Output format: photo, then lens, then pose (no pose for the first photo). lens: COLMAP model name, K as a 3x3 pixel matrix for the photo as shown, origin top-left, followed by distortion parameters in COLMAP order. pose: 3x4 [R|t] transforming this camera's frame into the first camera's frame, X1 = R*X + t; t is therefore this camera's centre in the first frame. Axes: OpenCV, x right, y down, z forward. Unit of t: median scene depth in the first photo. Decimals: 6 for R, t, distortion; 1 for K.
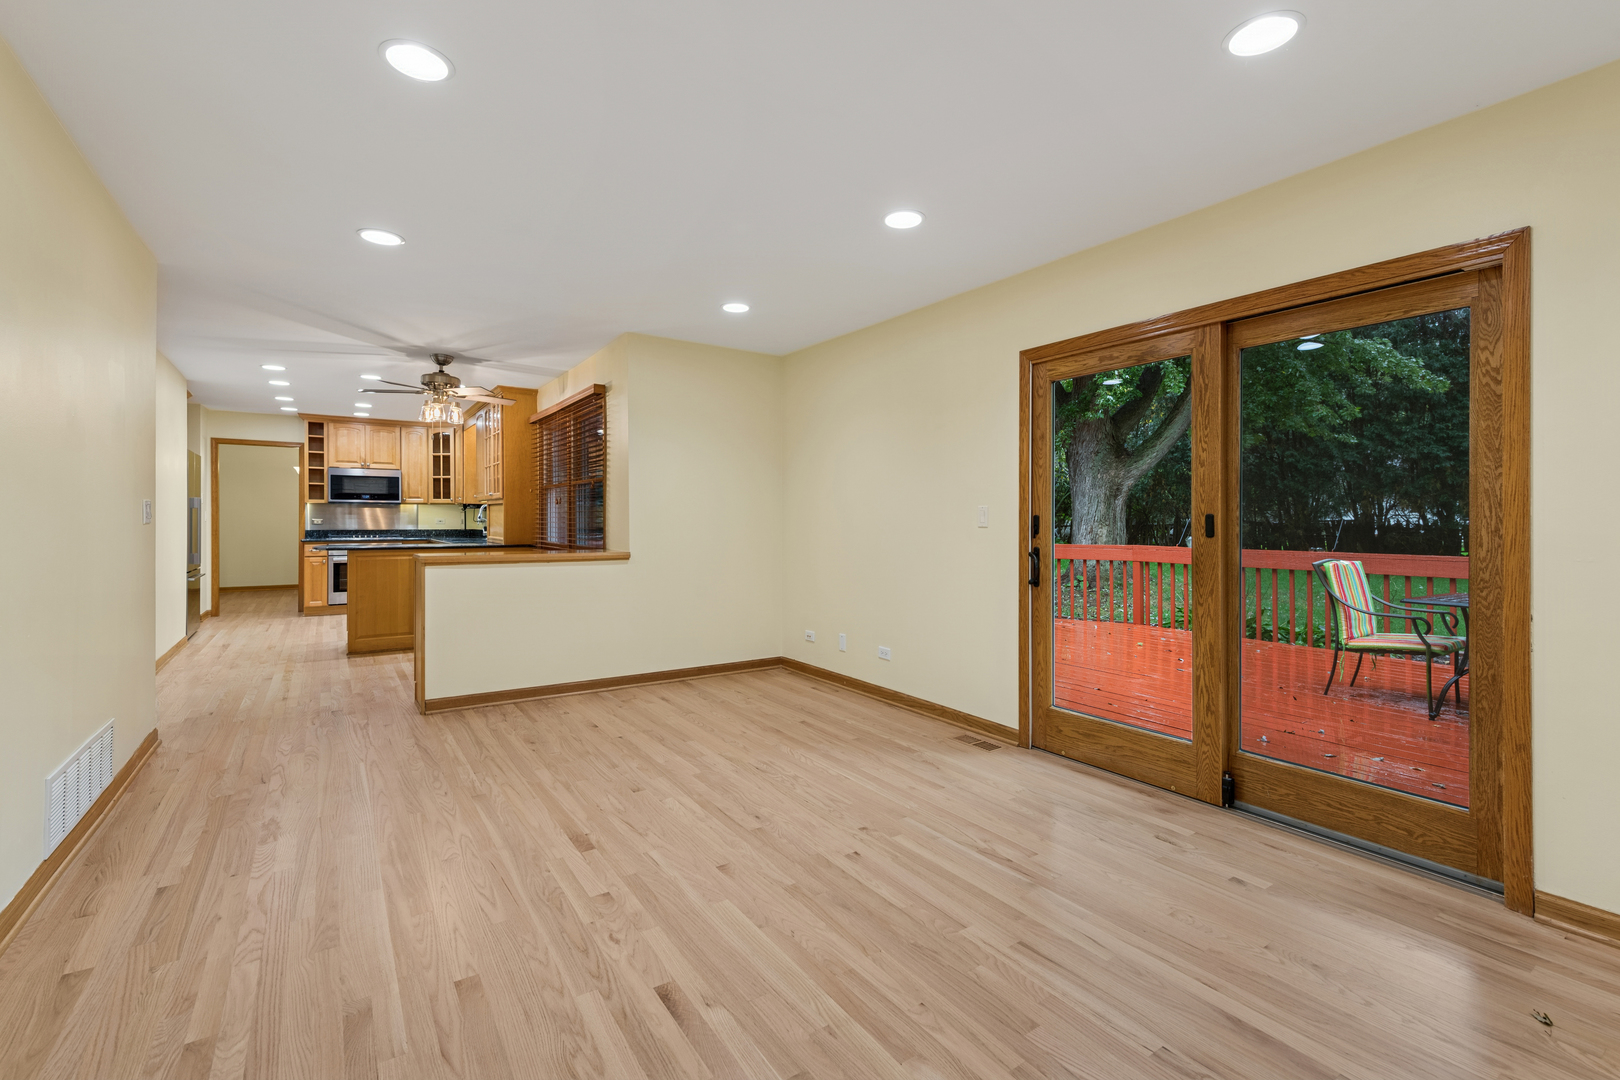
lens RADIAL K [[717.9, 0, 805.9], [0, 717.9, 524.4], [0, 0, 1]] dist [0.012957, -0.001984]
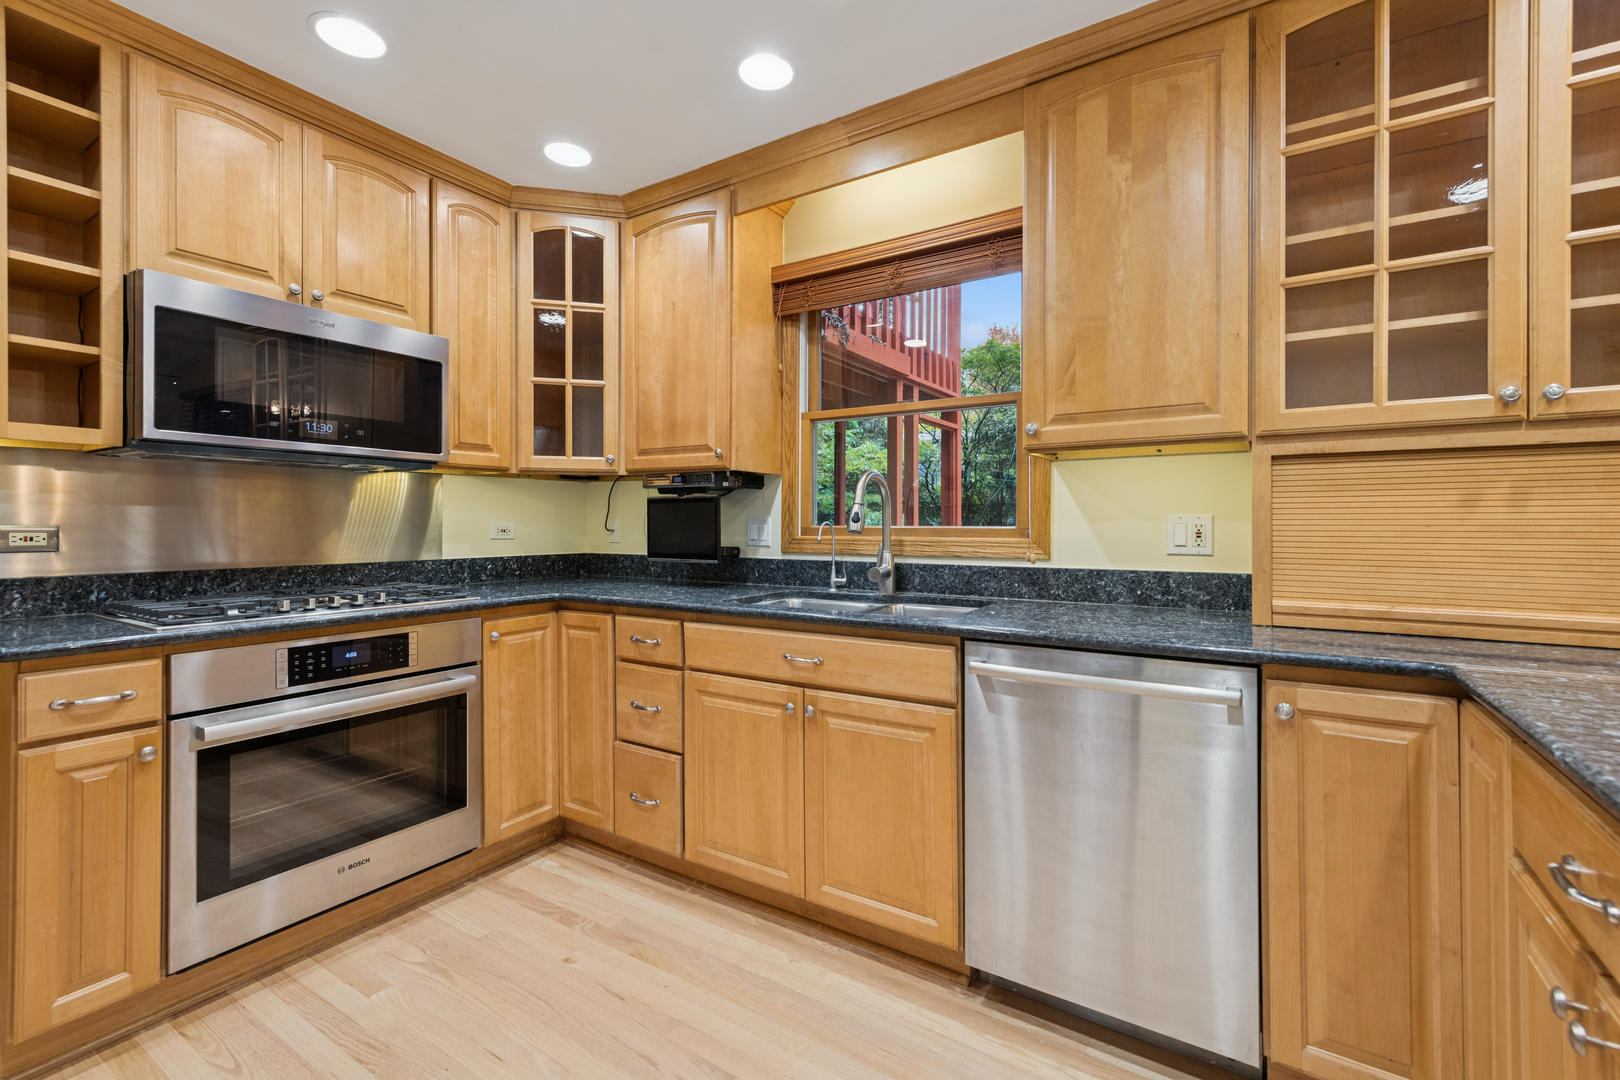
lens RADIAL K [[717.9, 0, 796.8], [0, 717.9, 518.4], [0, 0, 1]] dist [0.012957, -0.001984]
pose [[0.917418, -0.001315, 0.397923, -0.555444], [0.007357, 0.999880, -0.013656, -0.005287], [-0.397857, 0.015456, 0.917317, 0.717982]]
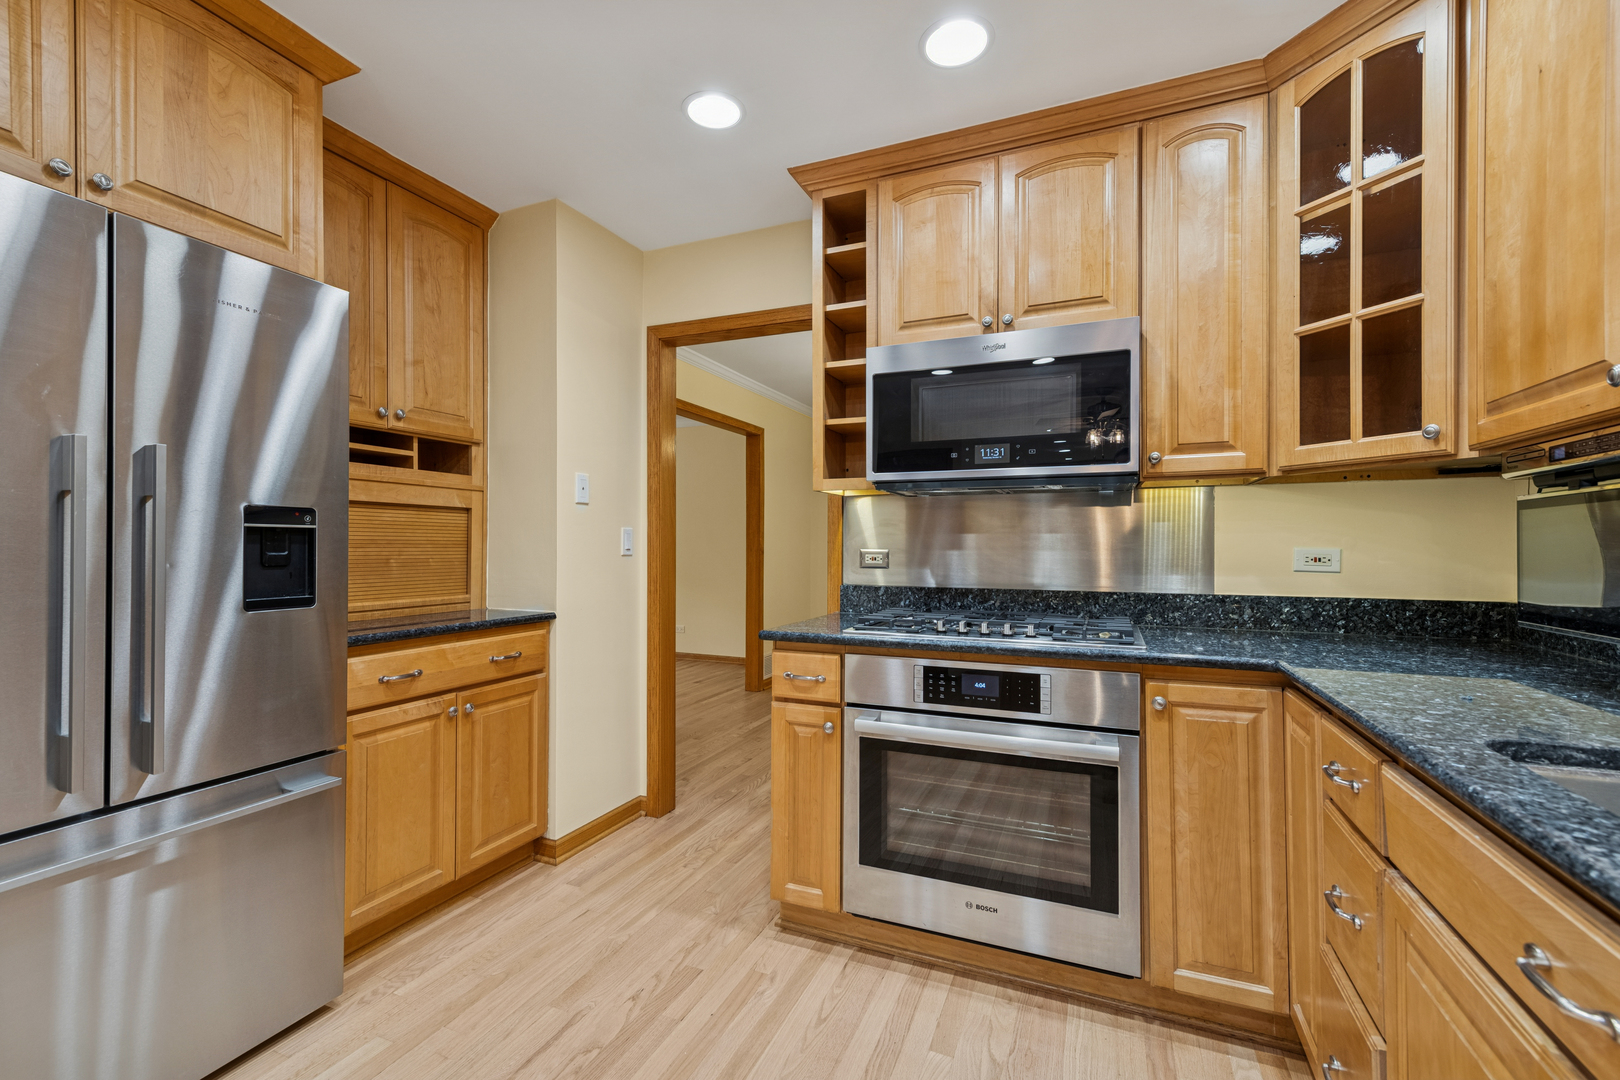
lens RADIAL K [[690.4, 0, 818.9], [0, 690.4, 543.9], [0, 0, 1]] dist [0.012310, -0.001093]
pose [[0.555298, -0.007452, -0.831618, -0.451580], [-0.007535, 0.999874, -0.013990, -0.005881], [0.831618, 0.014035, 0.555171, 0.821305]]
